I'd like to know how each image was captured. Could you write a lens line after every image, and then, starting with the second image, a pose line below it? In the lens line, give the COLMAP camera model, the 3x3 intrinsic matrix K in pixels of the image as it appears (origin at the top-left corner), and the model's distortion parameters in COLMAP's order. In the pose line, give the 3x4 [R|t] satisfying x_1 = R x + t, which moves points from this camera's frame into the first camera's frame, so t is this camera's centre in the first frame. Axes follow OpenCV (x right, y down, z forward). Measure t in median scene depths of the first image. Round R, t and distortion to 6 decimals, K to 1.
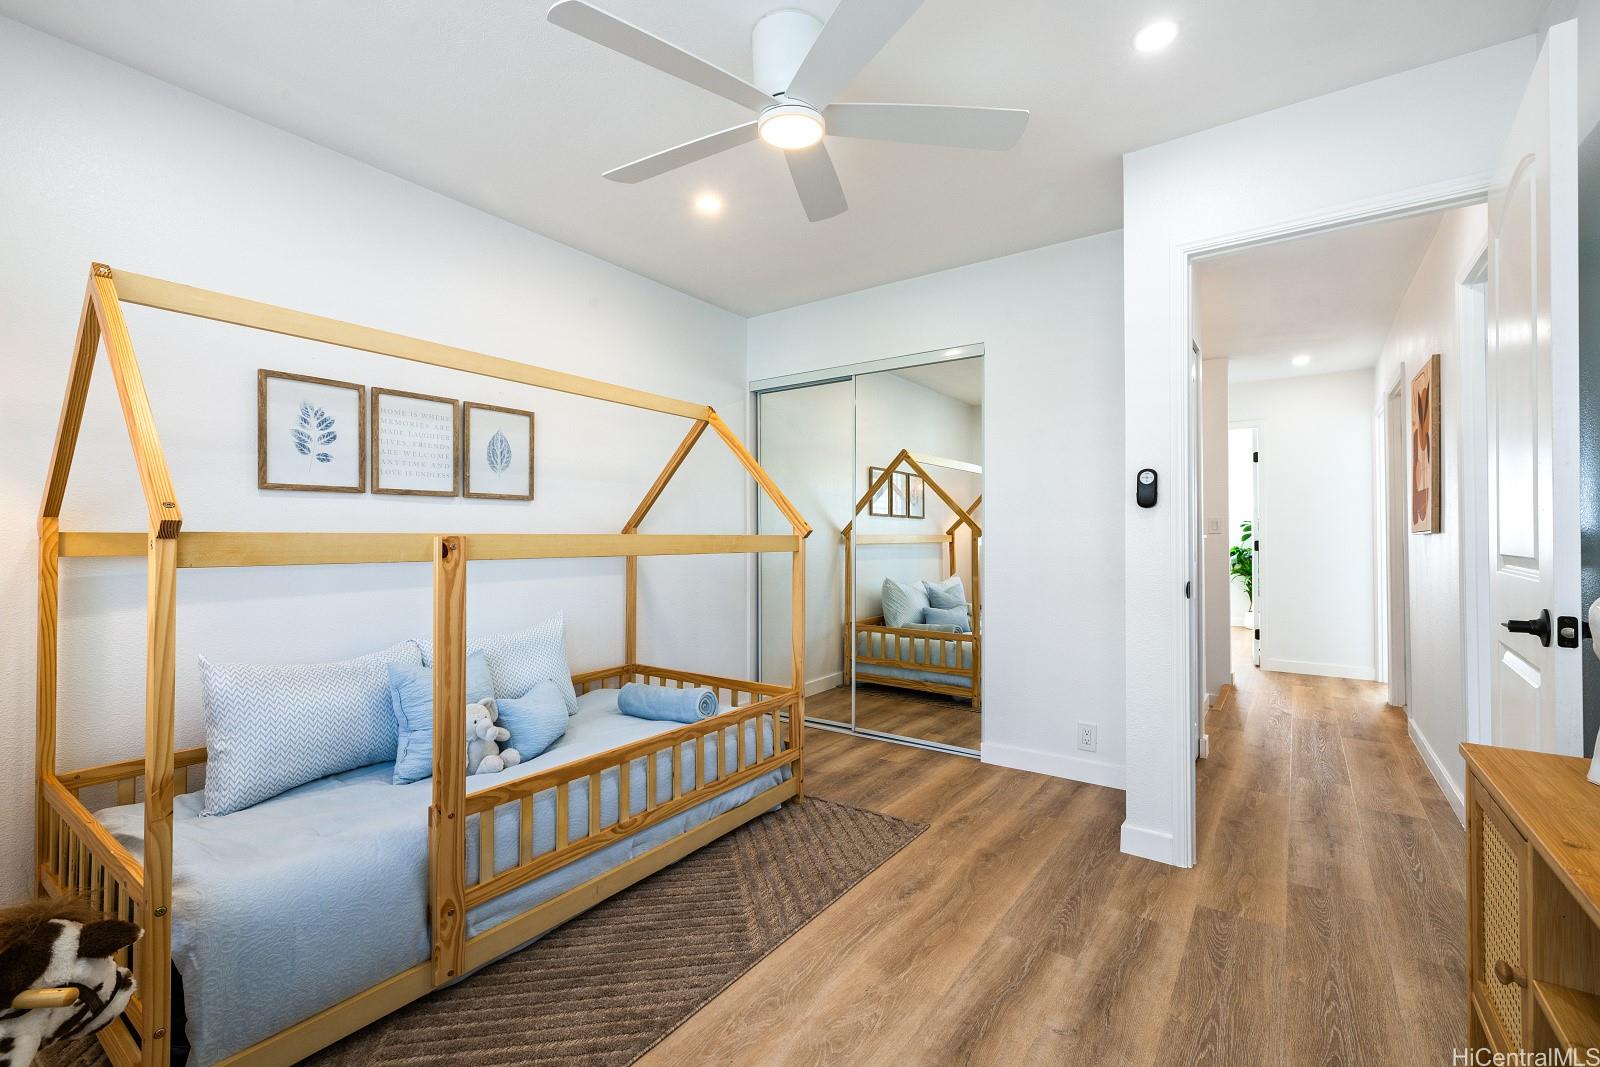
lens RADIAL K [[691.8, 0, 809.2], [0, 691.8, 529.9], [0, 0, 1]] dist [0.000186, 0.000103]
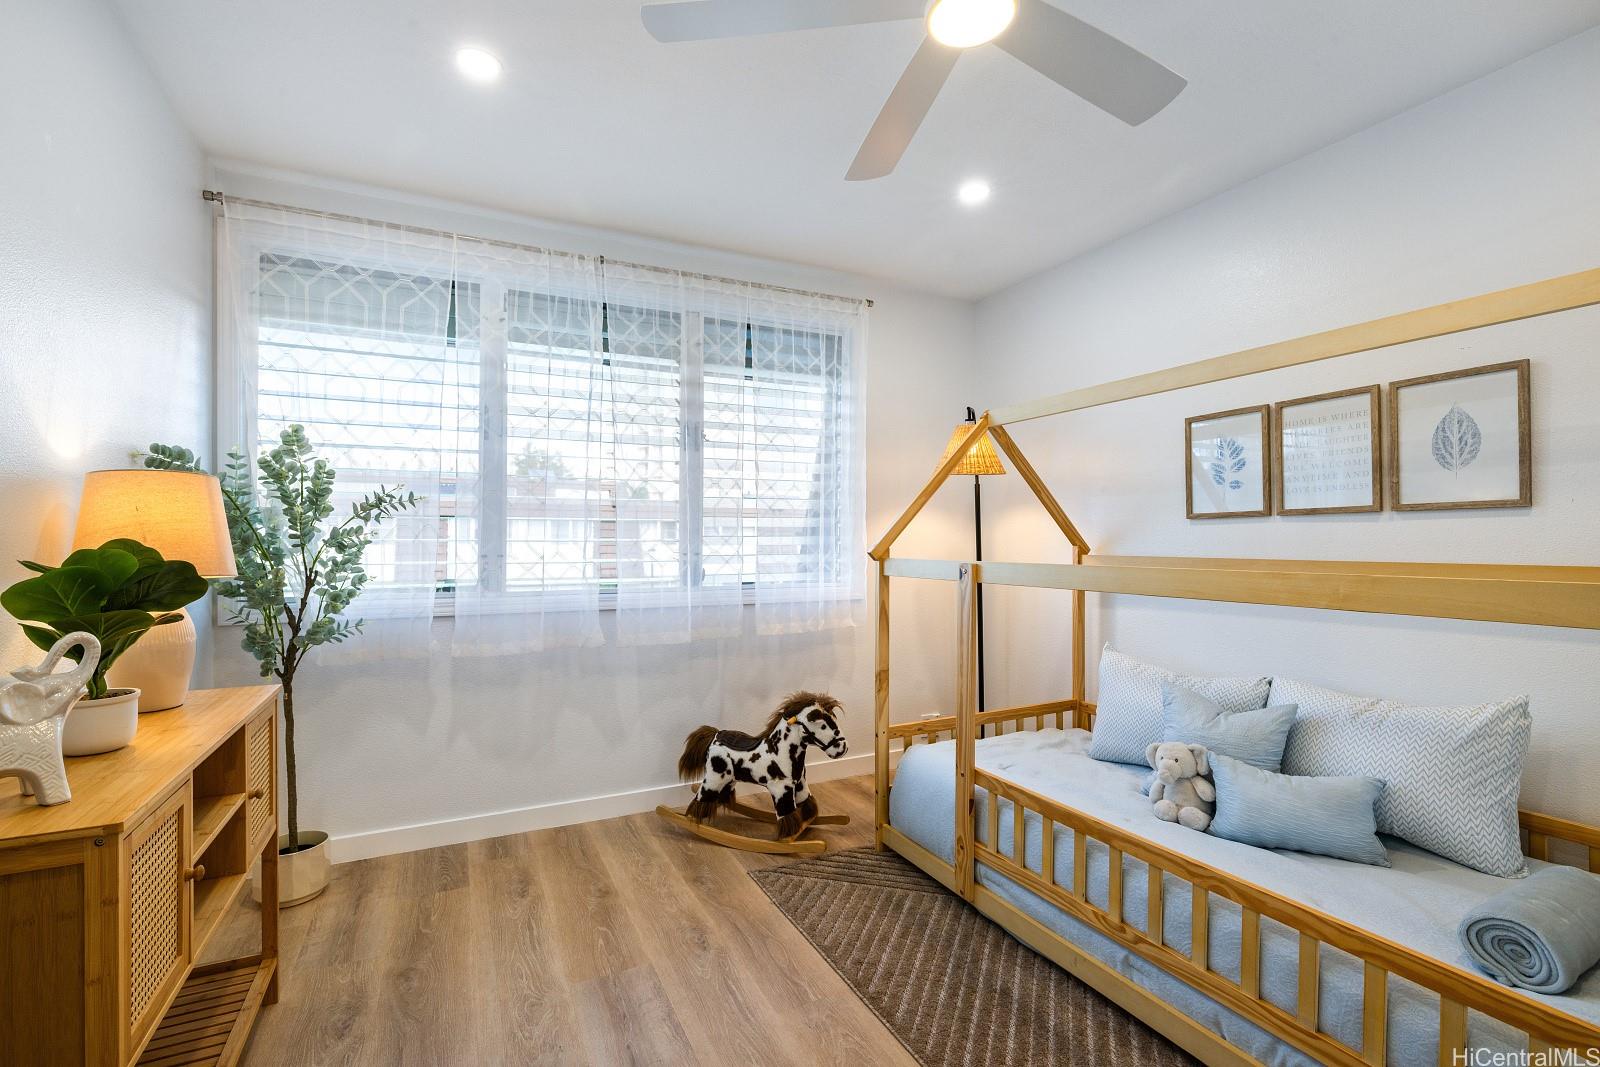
lens RADIAL K [[741.6, 0, 811.5], [0, 741.6, 542.2], [0, 0, 1]] dist [-0.000134, 0.000027]
pose [[-0.487403, 0.000721, -0.873177, 0.565619], [0.008825, 0.999953, -0.004100, -0.018463], [0.873132, -0.009704, -0.487387, 0.948147]]
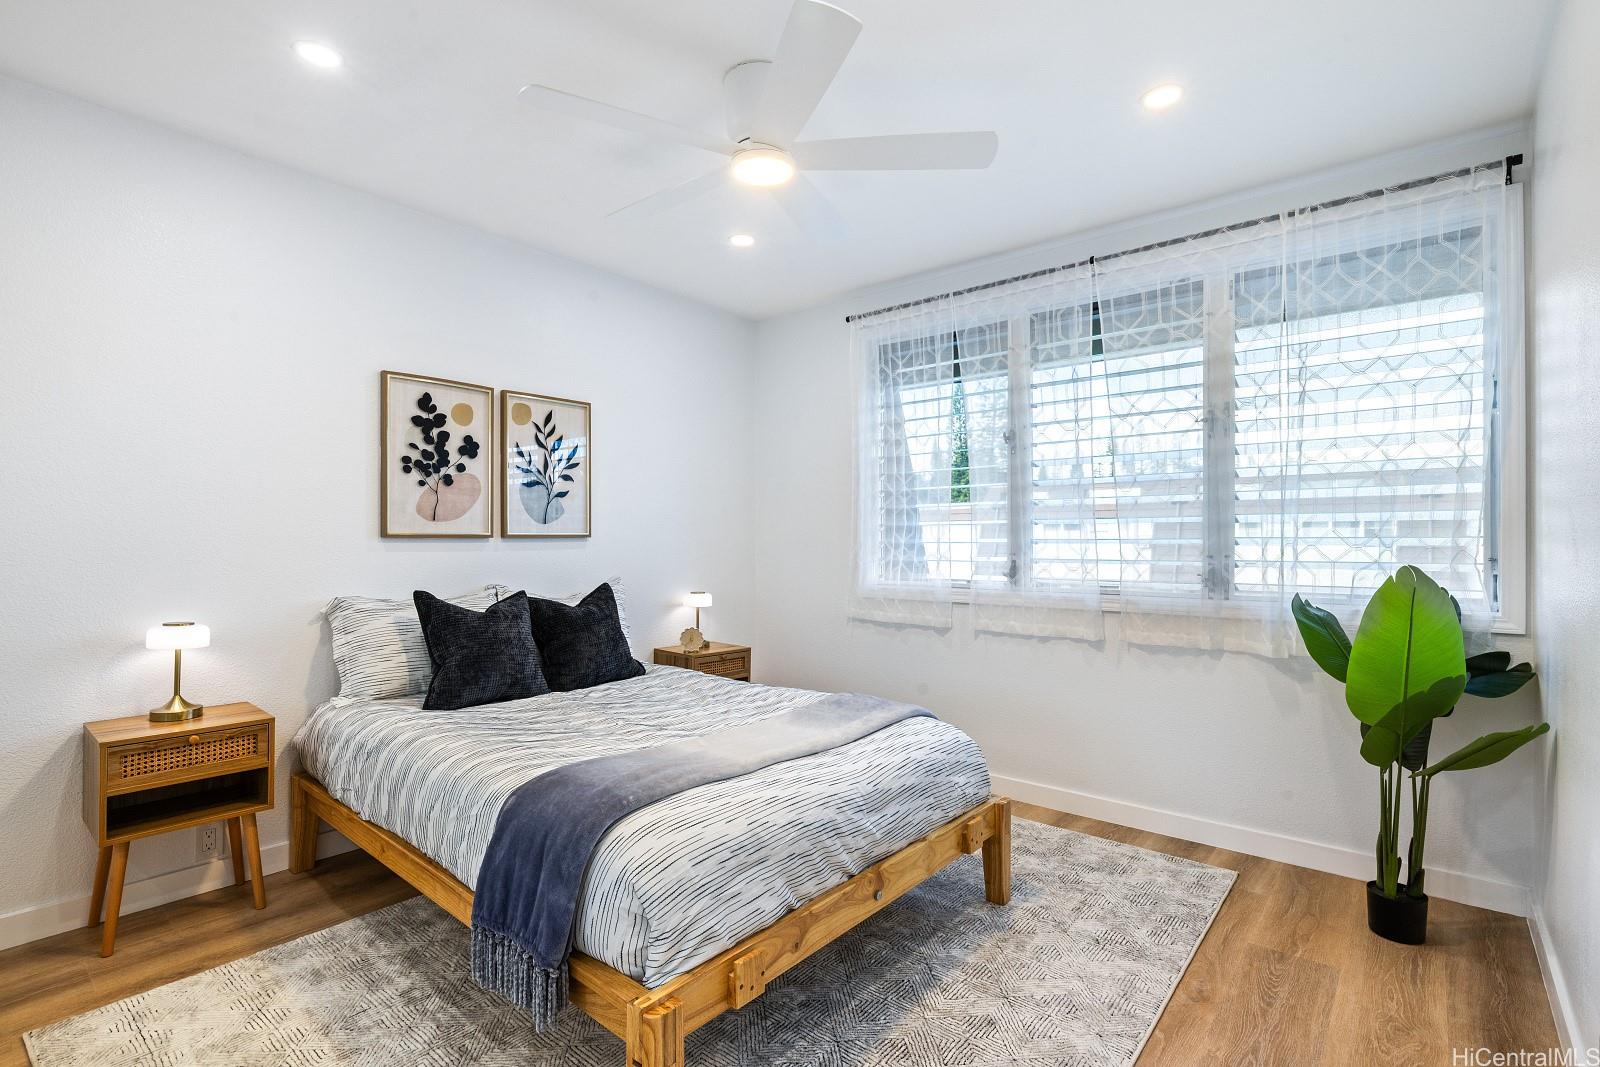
lens RADIAL K [[741.9, 0, 822.8], [0, 741.9, 565.3], [0, 0, 1]] dist [-0.000913, -0.000186]
pose [[-0.997459, 0.001670, 0.071223, -1.815006], [0.003101, 0.999796, 0.019983, -0.019969], [-0.071175, 0.020153, -0.997260, 2.533471]]
